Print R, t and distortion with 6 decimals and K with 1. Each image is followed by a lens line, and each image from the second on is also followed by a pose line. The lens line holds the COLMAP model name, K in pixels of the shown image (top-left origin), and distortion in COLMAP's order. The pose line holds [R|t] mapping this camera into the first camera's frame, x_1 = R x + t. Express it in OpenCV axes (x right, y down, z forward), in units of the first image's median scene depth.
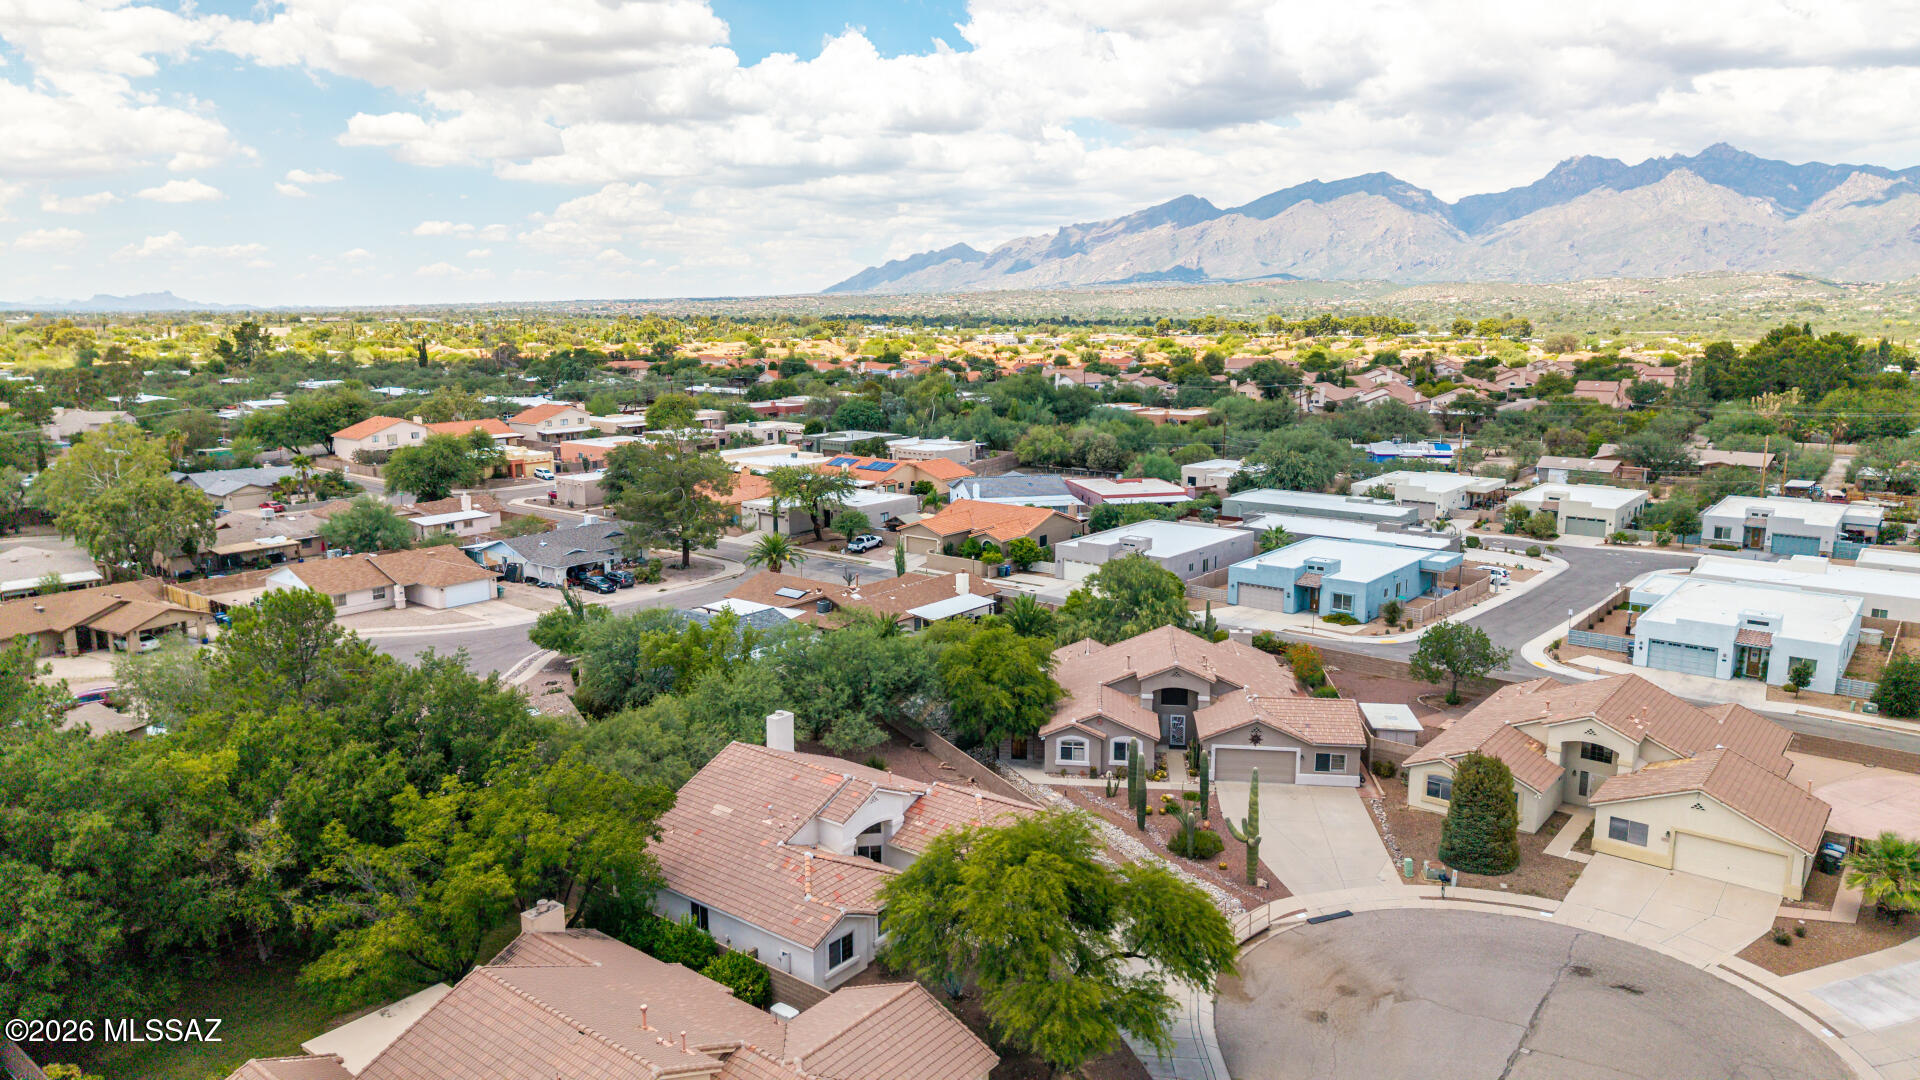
lens RADIAL K [[1273.8, 0, 958.7], [0, 1273.8, 543.0], [0, 0, 1]] dist [0.044341, -0.043280]
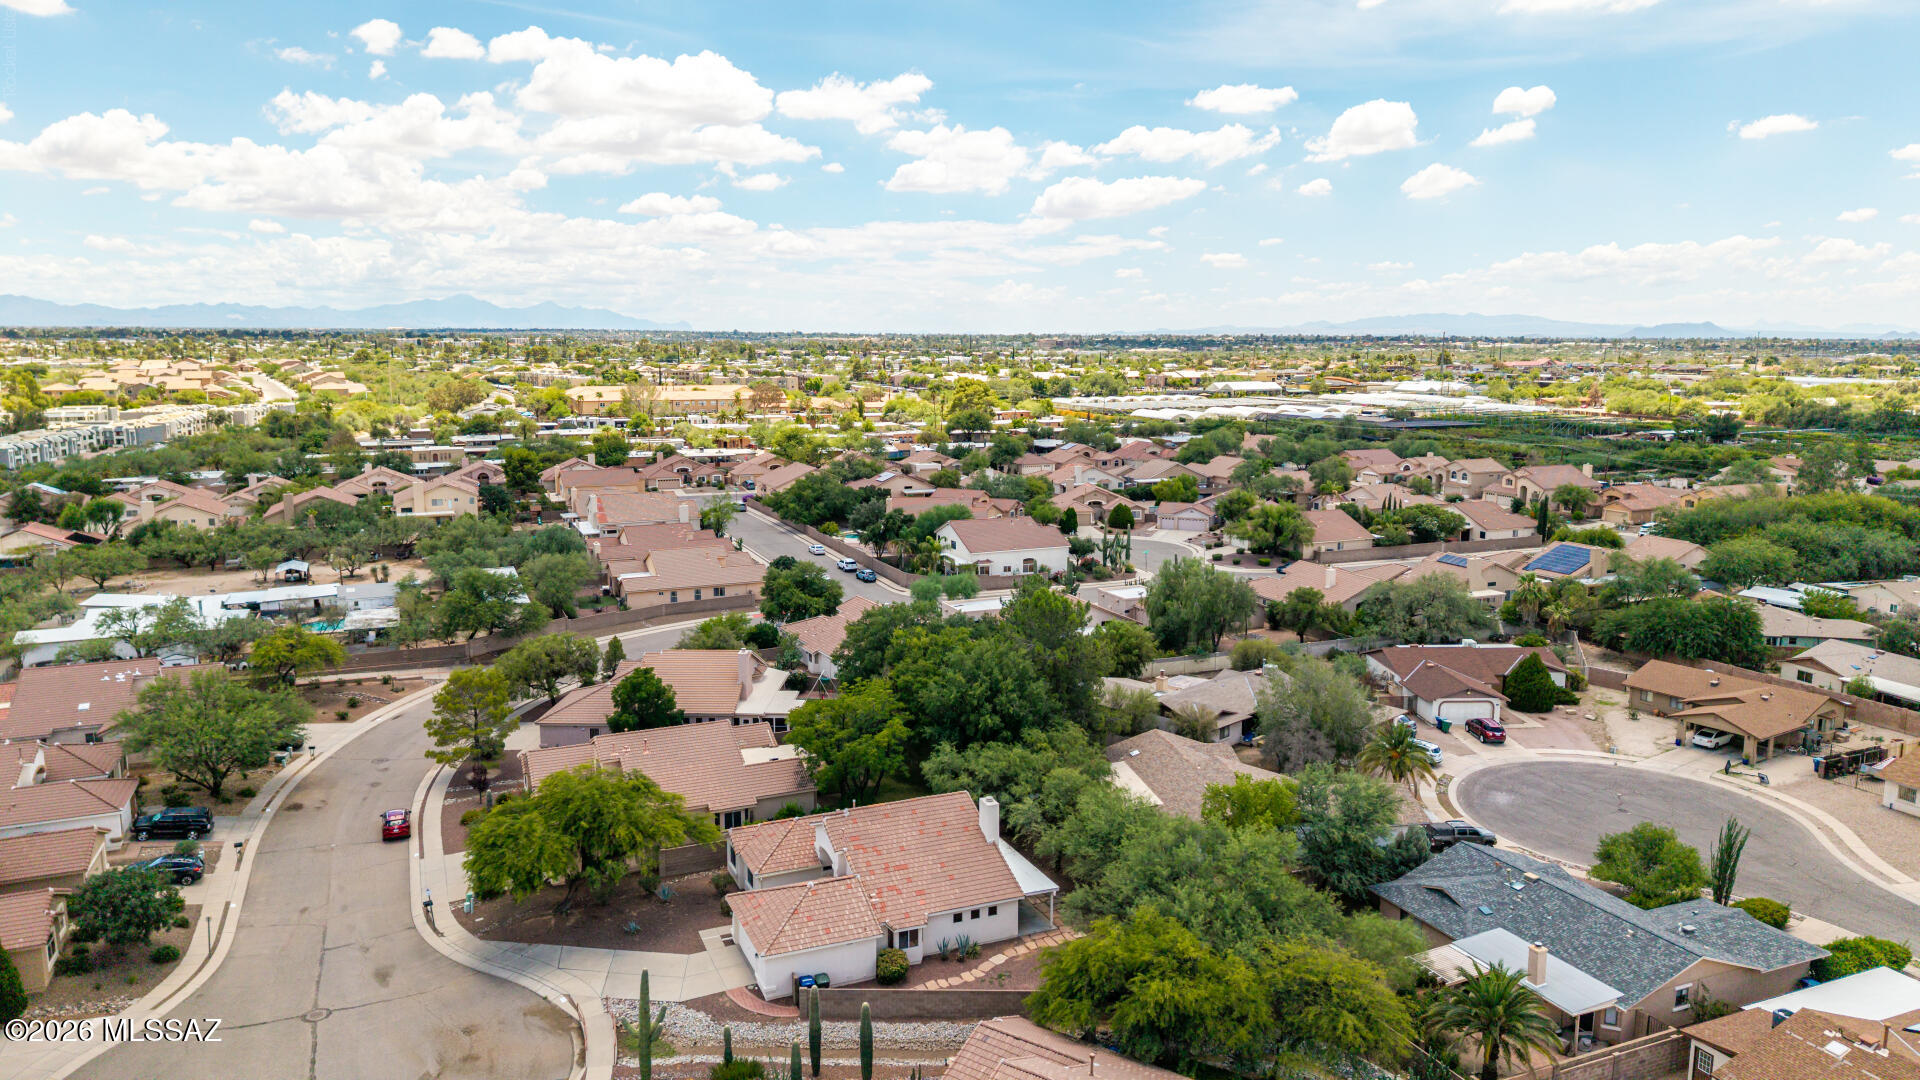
lens RADIAL K [[1273.8, 0, 961.9], [0, 1273.8, 545.1], [0, 0, 1]] dist [0.044341, -0.043280]
pose [[-0.471908, 0.146837, -0.869334, 0.232344], [-0.165071, 0.953881, 0.250724, -0.102709], [0.866057, 0.261820, -0.425906, 0.395258]]
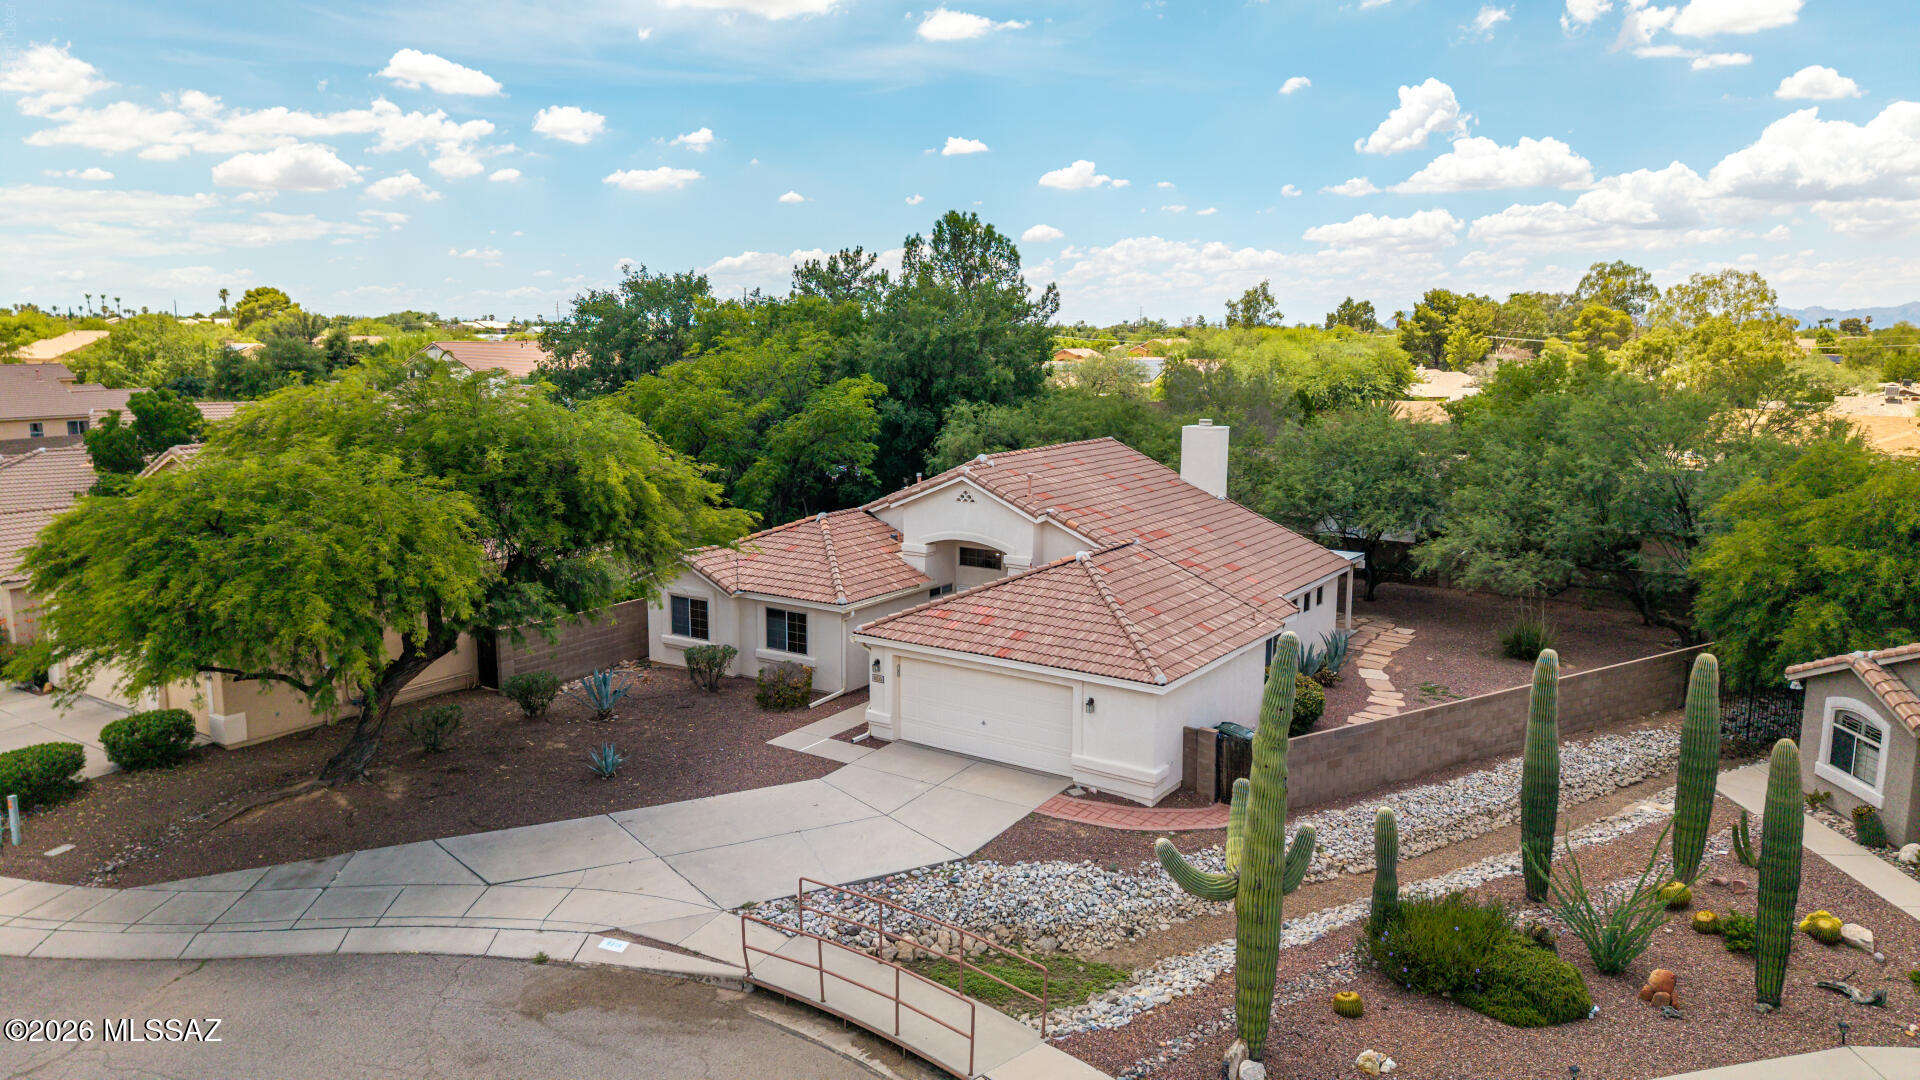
lens RADIAL K [[1273.8, 0, 955.9], [0, 1273.8, 530.9], [0, 0, 1]] dist [0.044341, -0.043280]
pose [[0.074997, 0.157860, -0.984609, 0.126373], [-0.187375, 0.972033, 0.141572, 0.033752], [0.979421, 0.173874, 0.102479, 0.234358]]
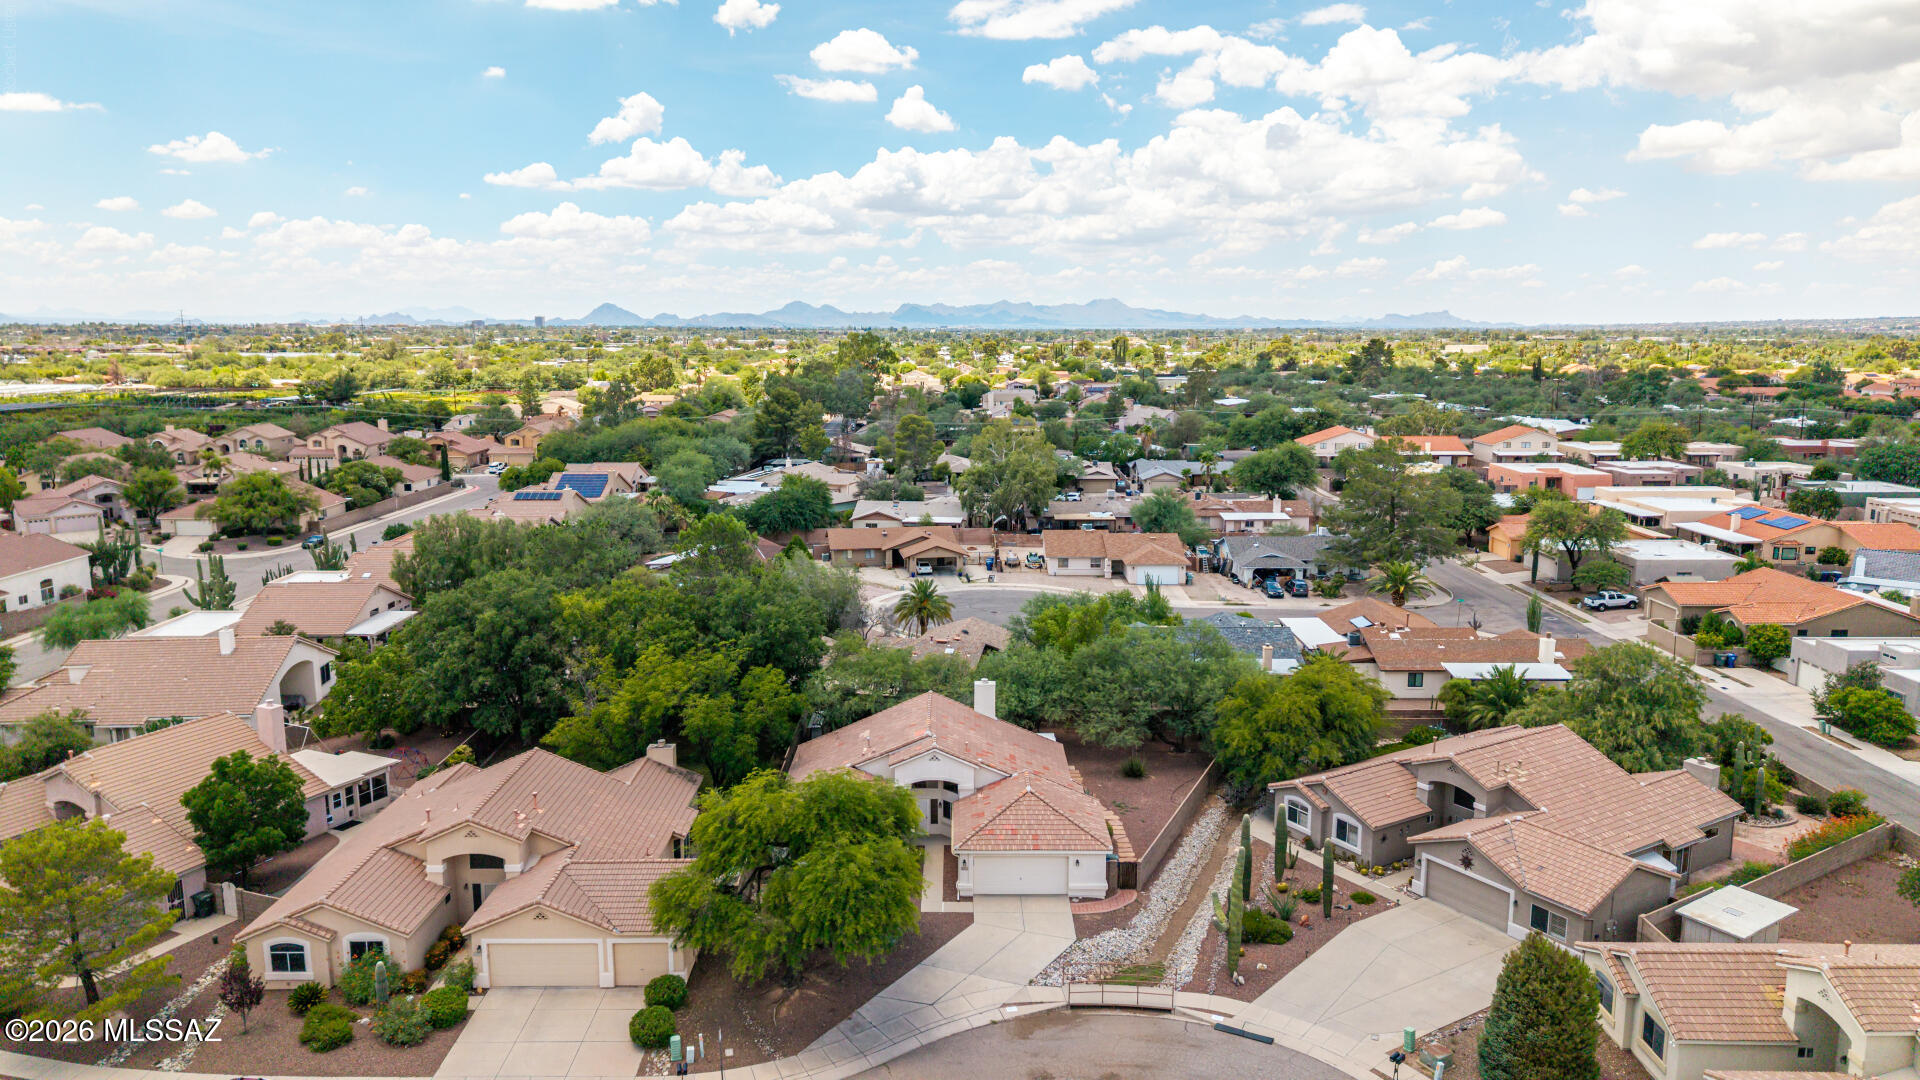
lens RADIAL K [[1273.8, 0, 953.5], [0, 1273.8, 543.5], [0, 0, 1]] dist [0.044341, -0.043280]
pose [[0.620741, 0.136902, -0.771971, 0.199319], [-0.146983, 0.987499, 0.056934, -0.014243], [0.770115, 0.078125, 0.633103, 0.068703]]
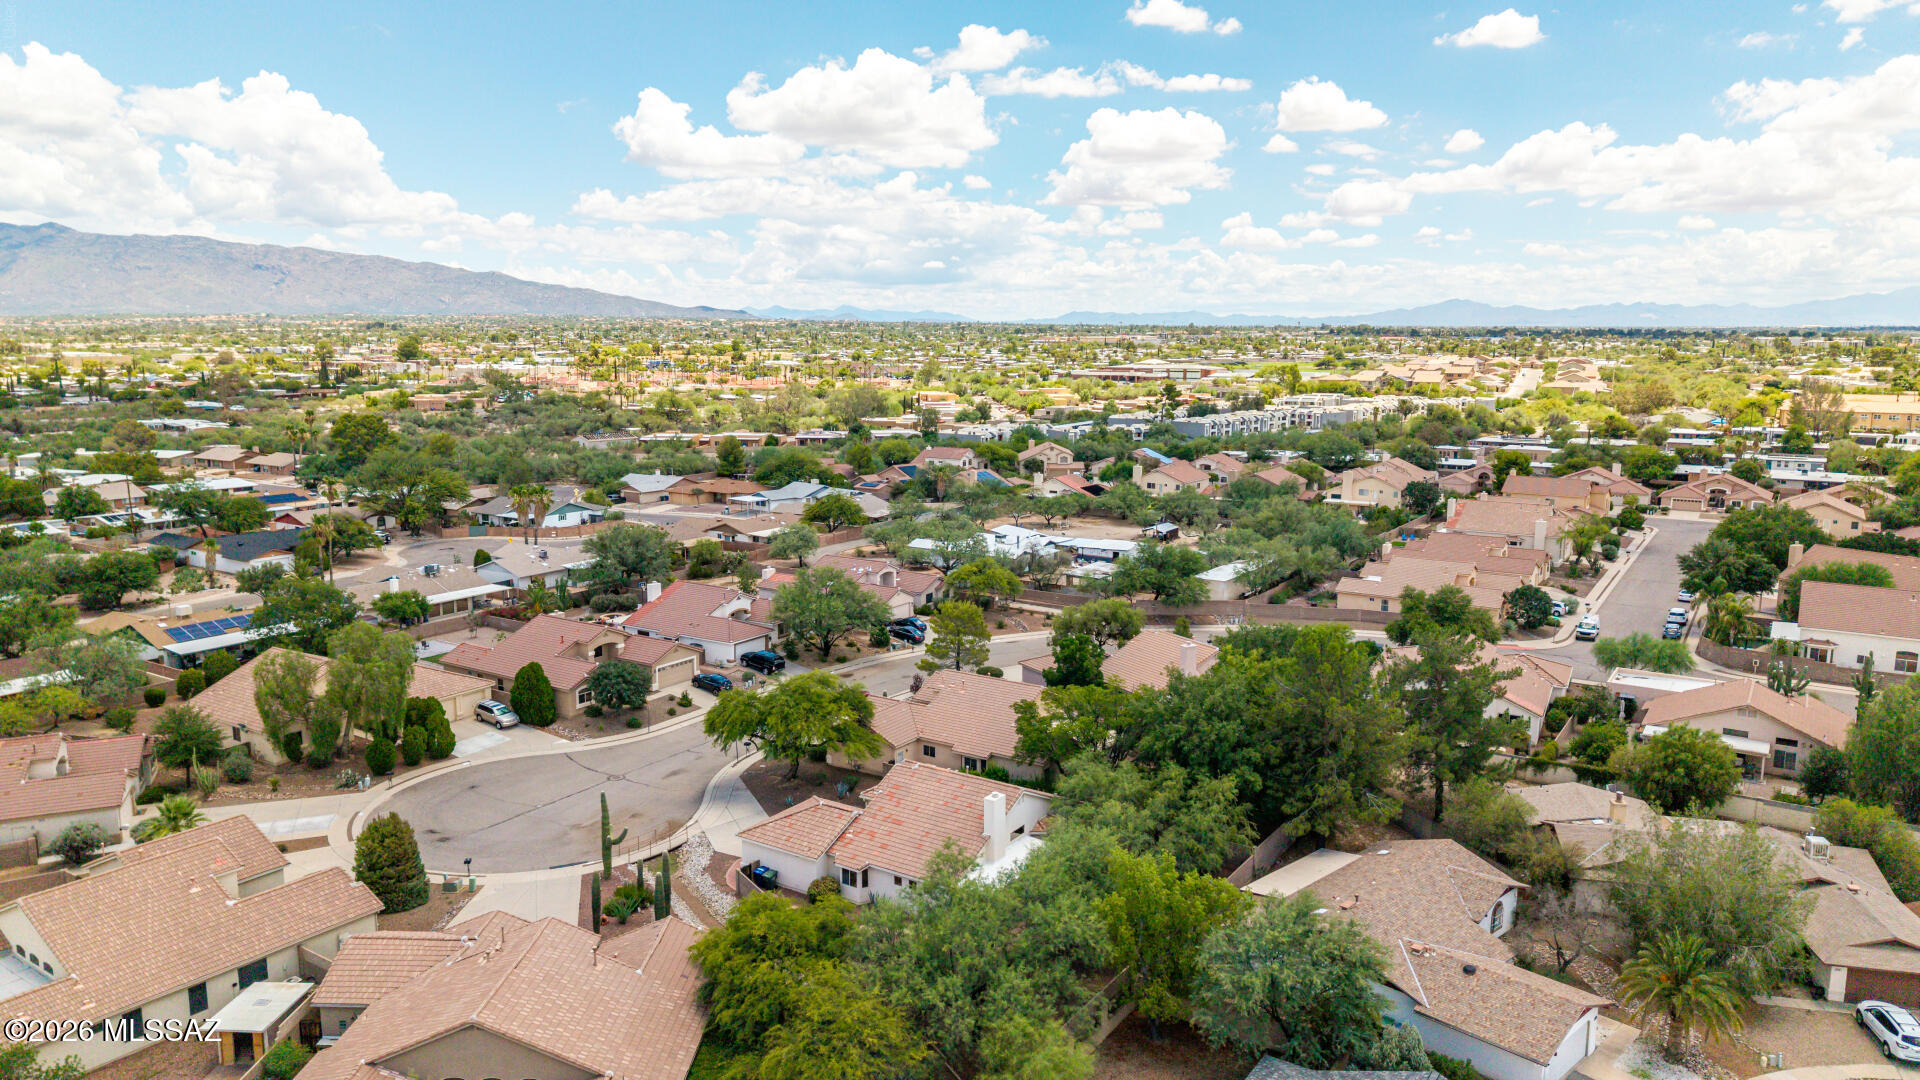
lens RADIAL K [[1273.8, 0, 961.4], [0, 1273.8, 555.5], [0, 0, 1]] dist [0.044341, -0.043280]
pose [[-0.995755, 0.016858, -0.090485, -0.003680], [-0.016472, 0.934576, 0.355383, -0.132568], [0.090556, 0.355365, -0.930331, 0.557654]]
